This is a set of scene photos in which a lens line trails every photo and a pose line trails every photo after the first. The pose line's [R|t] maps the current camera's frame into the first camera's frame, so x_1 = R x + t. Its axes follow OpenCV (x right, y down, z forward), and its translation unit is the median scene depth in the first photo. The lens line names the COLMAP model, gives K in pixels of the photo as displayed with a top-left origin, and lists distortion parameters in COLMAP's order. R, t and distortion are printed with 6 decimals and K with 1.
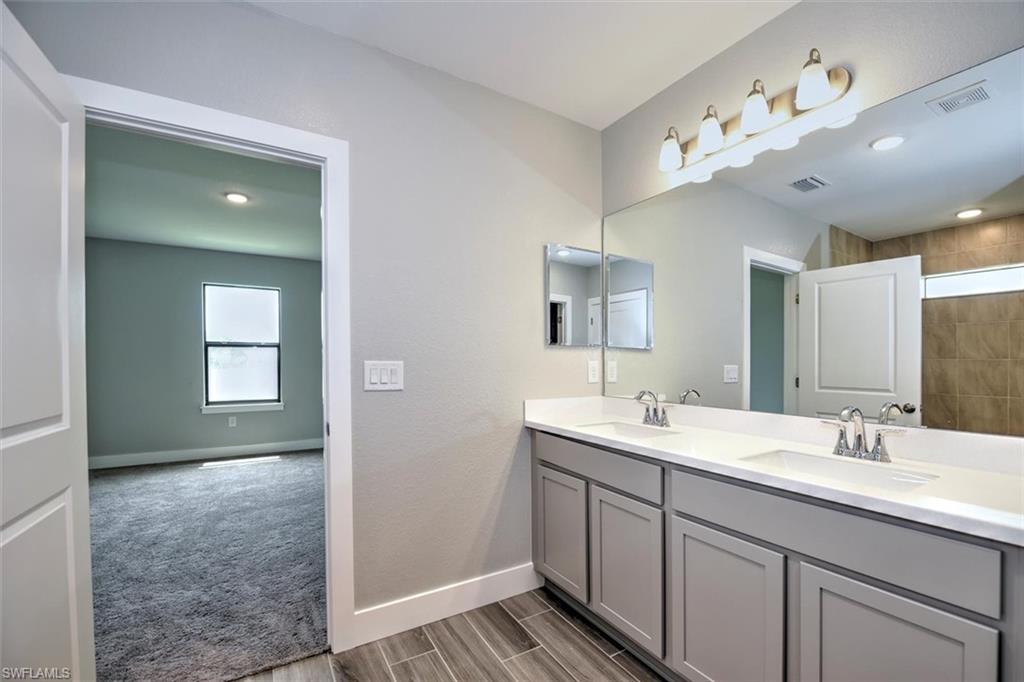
lens RADIAL K [[413.4, 0, 505.8], [0, 413.4, 344.9], [0, 0, 1]] dist [-0.014253, -0.000620]
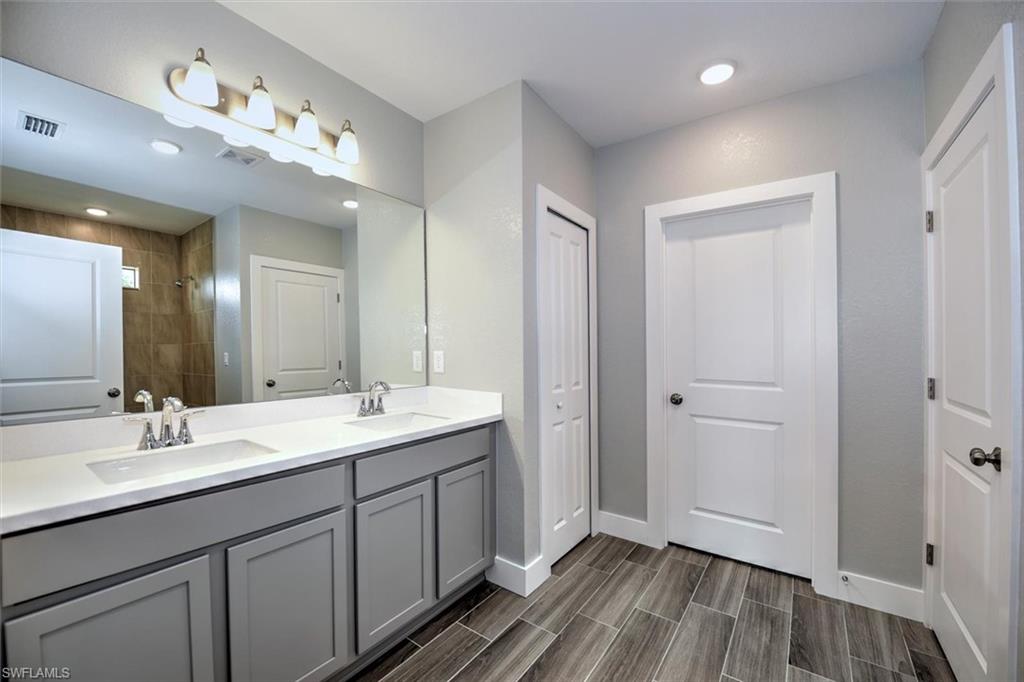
lens RADIAL K [[413.4, 0, 505.8], [0, 413.4, 344.9], [0, 0, 1]] dist [-0.014253, -0.000620]
pose [[-0.386087, 0.004610, 0.922451, -0.654234], [-0.031597, 0.999335, -0.018219, 0.032633], [-0.921921, -0.036181, -0.385685, 1.068549]]
